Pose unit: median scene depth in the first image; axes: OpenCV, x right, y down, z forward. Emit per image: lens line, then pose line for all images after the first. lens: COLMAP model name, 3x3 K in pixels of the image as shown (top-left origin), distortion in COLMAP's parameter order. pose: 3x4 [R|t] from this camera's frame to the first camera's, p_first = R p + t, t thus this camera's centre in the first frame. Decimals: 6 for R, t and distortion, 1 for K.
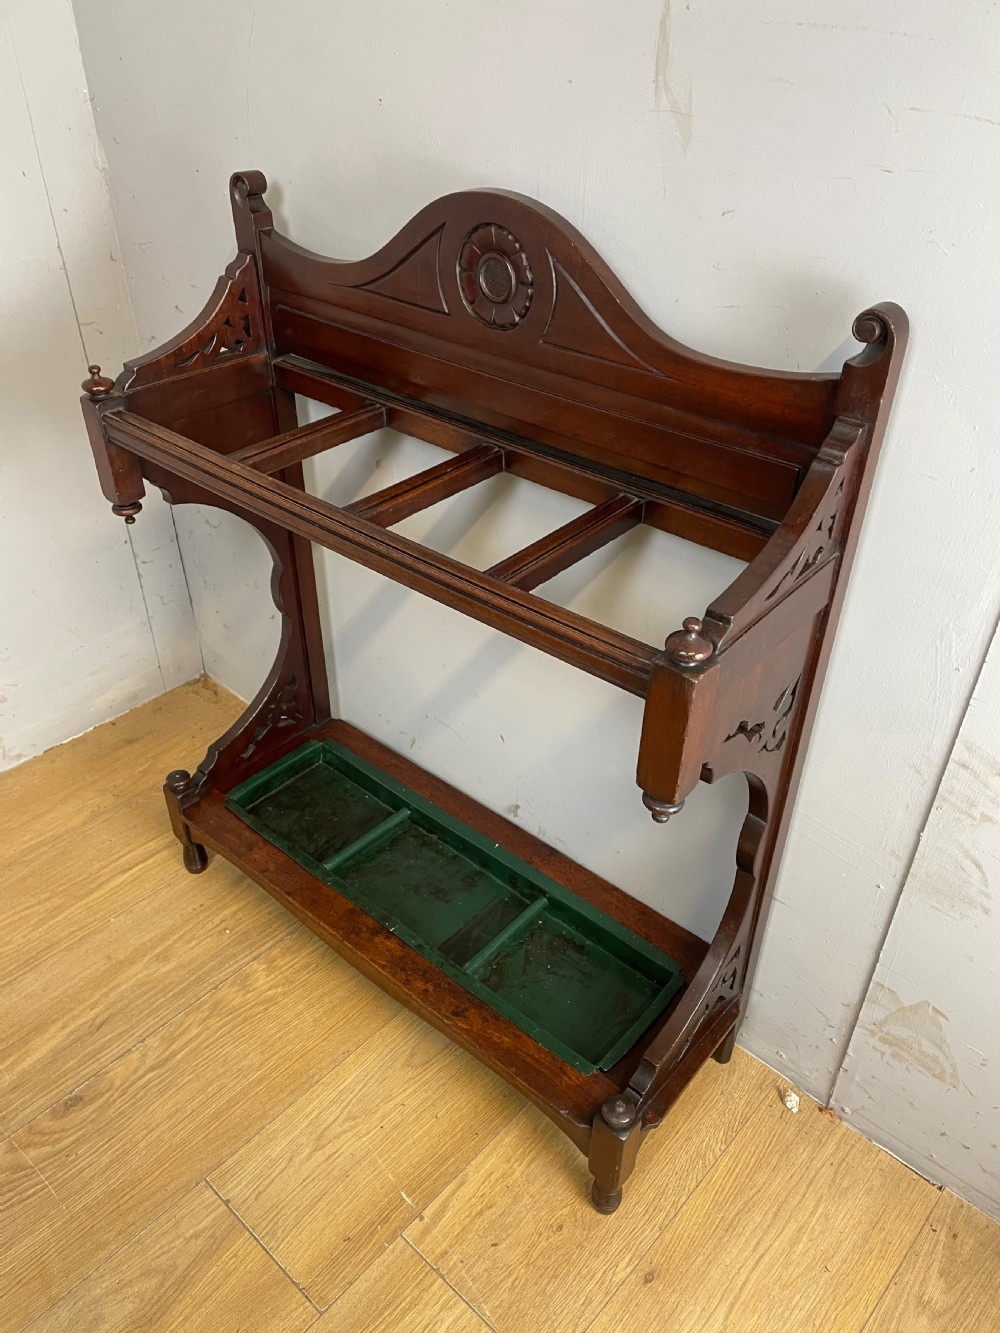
lens RADIAL K [[1007.9, 0, 505.8], [0, 1007.9, 670.9], [0, 0, 1]] dist [0.091828, -0.117161]
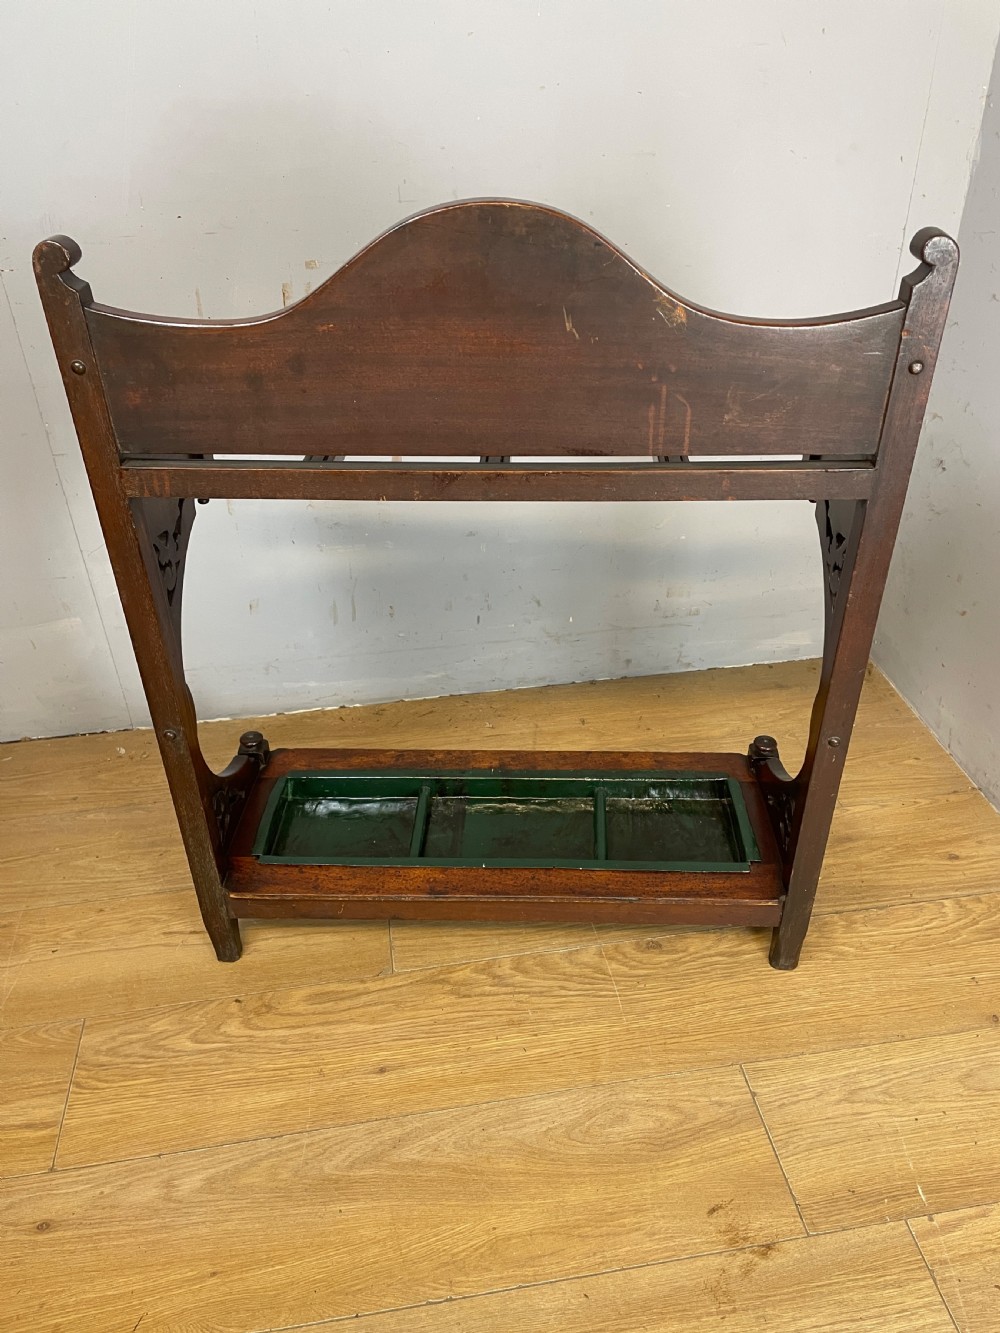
lens RADIAL K [[1007.9, 0, 506.6], [0, 1007.9, 660.0], [0, 0, 1]] dist [0.091828, -0.117161]
pose [[0.782421, 0.323285, -0.532264, -0.047730], [-0.339121, 0.938041, 0.071242, 0.096723], [0.522317, 0.124761, 0.843576, -0.093952]]
